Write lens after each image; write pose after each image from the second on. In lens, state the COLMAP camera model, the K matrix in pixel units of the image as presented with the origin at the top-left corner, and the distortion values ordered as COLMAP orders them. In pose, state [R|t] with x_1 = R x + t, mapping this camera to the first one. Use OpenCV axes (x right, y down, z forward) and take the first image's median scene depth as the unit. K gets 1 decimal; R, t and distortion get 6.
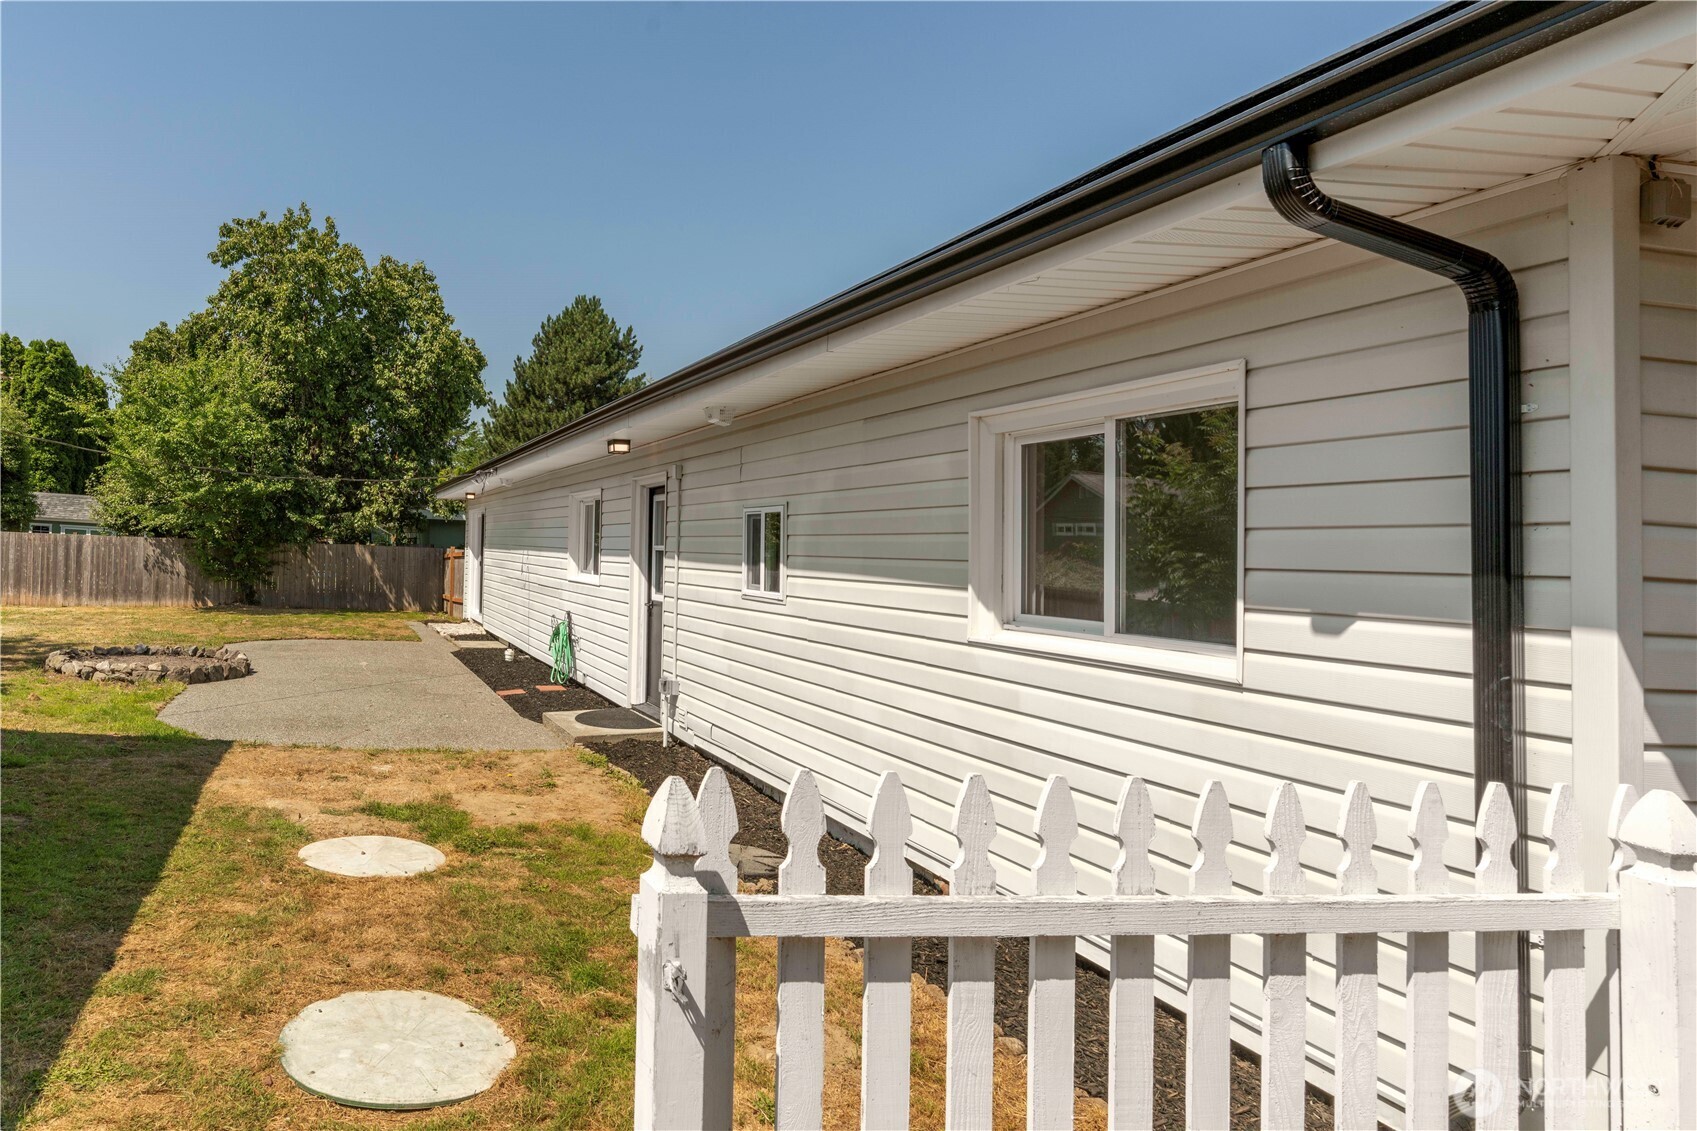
lens RADIAL K [[1265.9, 0, 848.6], [0, 1265.9, 531.7], [0, 0, 1]] dist [-0.009921, -0.001153]
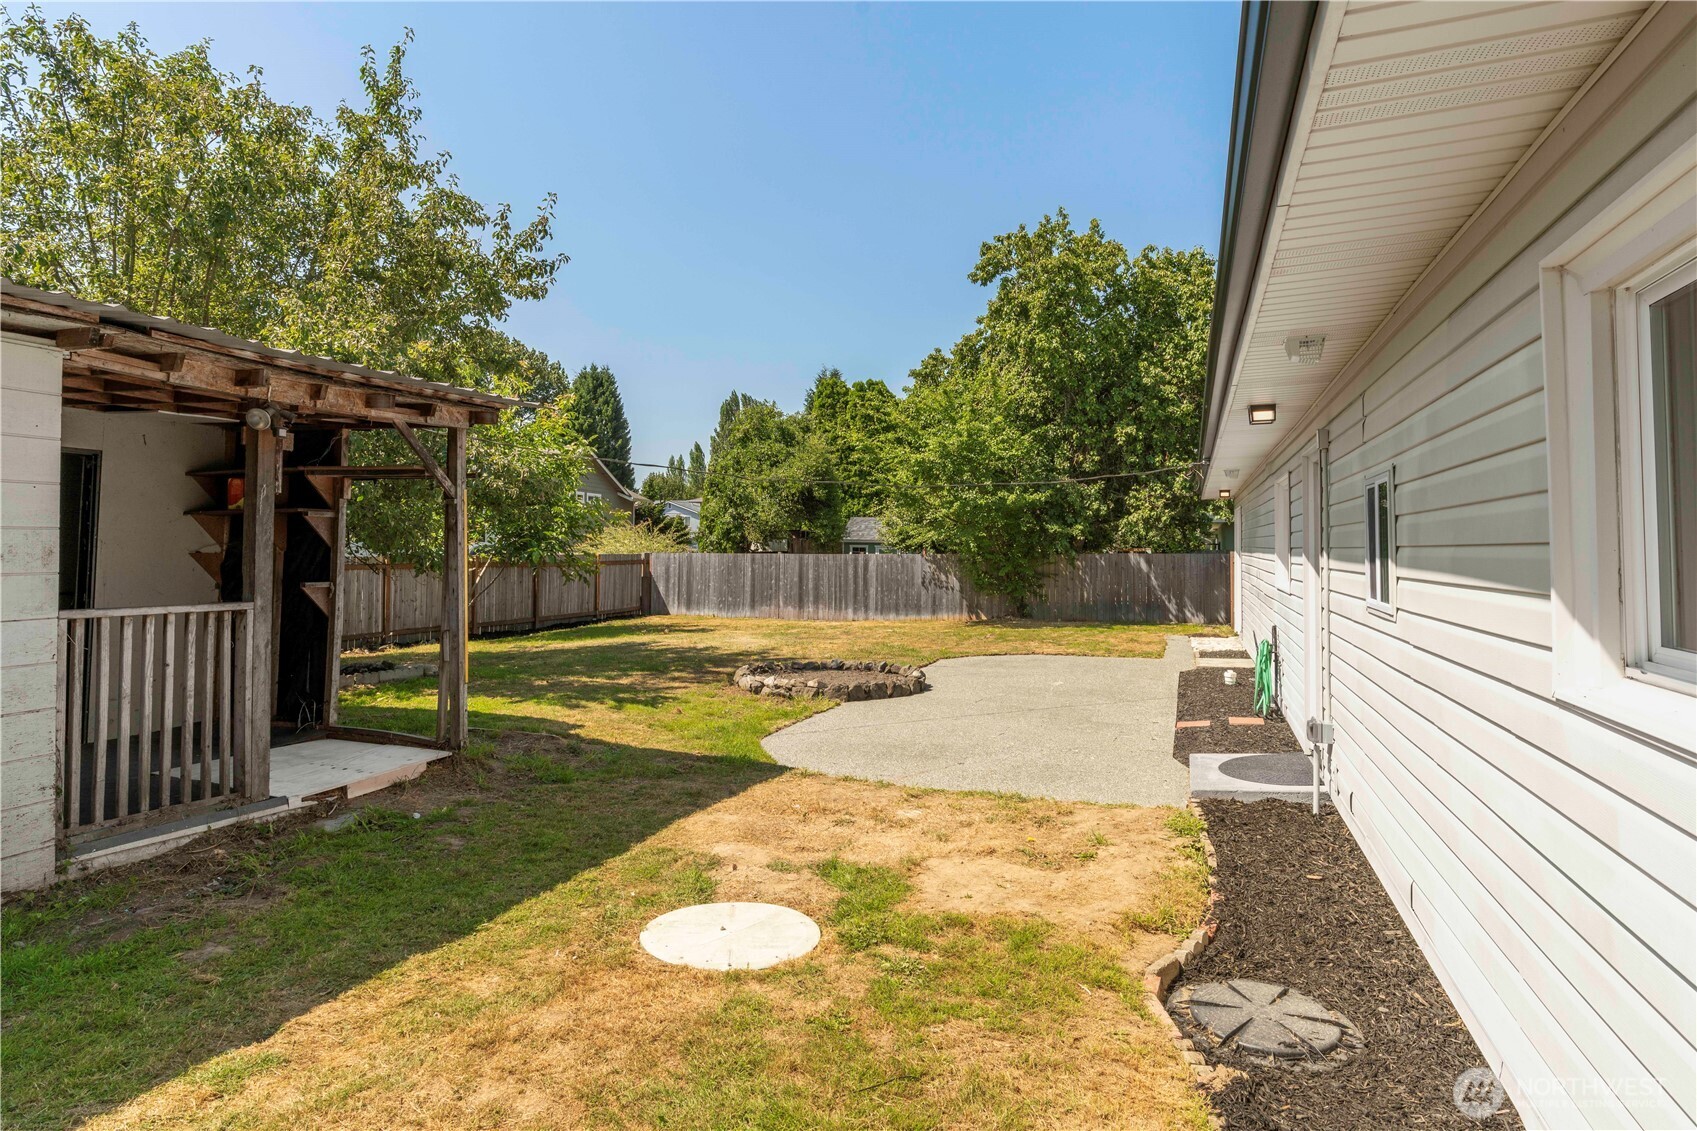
lens RADIAL K [[1265.9, 0, 848.6], [0, 1265.9, 531.7], [0, 0, 1]] dist [-0.009921, -0.001153]
pose [[0.749579, -0.048612, -0.660127, 0.088543], [0.044566, 0.998743, -0.022943, 0.006987], [0.660413, -0.012222, 0.750803, 0.166367]]
